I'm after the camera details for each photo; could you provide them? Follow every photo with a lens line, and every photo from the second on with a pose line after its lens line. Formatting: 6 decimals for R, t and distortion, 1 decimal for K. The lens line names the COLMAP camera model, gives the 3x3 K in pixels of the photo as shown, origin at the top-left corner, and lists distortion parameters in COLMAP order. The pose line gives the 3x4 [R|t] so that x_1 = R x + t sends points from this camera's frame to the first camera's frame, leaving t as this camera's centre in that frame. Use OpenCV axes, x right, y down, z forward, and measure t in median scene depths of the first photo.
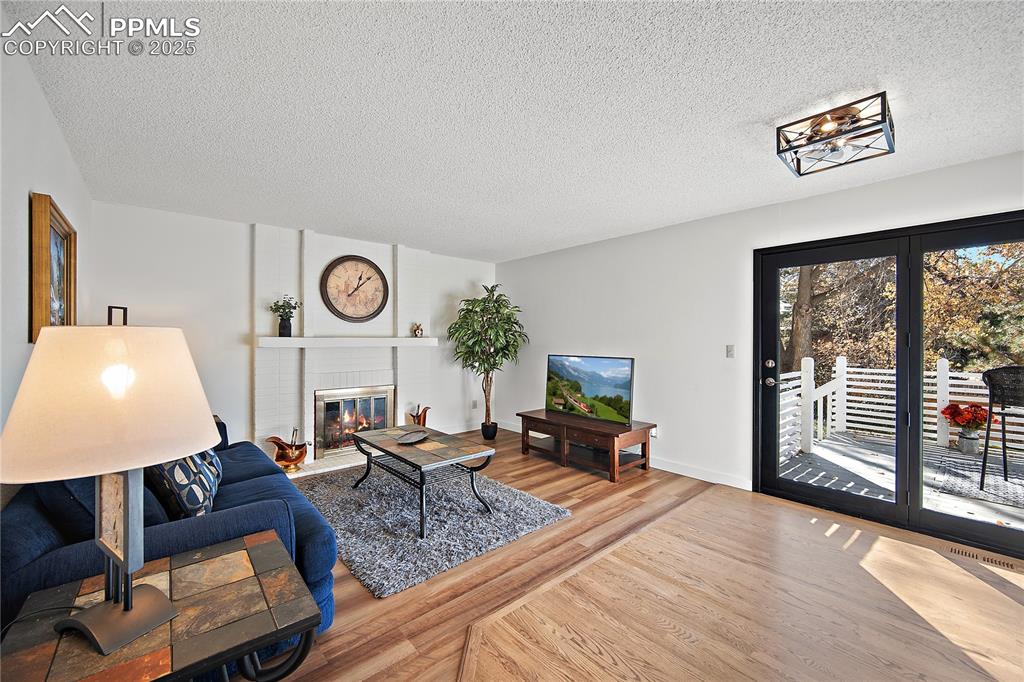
lens RADIAL K [[406.8, 0, 509.3], [0, 406.8, 343.2], [0, 0, 1]] dist [-0.000612, -0.000037]
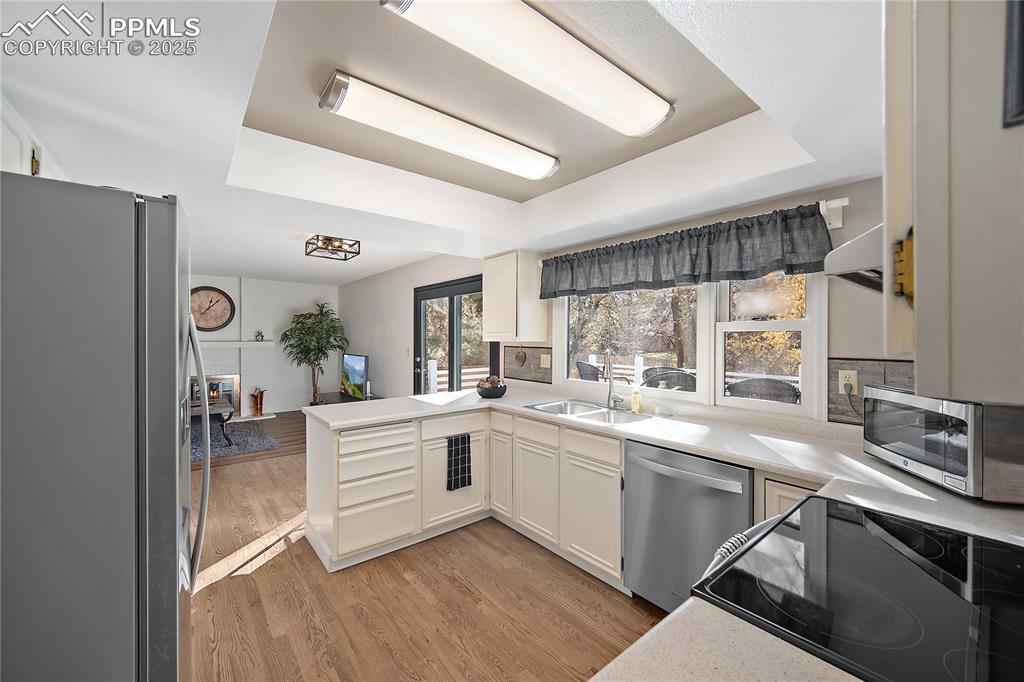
lens RADIAL K [[406.8, 0, 511.8], [0, 406.8, 341.3], [0, 0, 1]] dist [-0.000612, -0.000037]
pose [[0.999230, 0.000238, -0.039245, 0.753419], [-0.000247, 1.000000, -0.000208, -0.014684], [0.039245, 0.000217, 0.999230, -0.415483]]
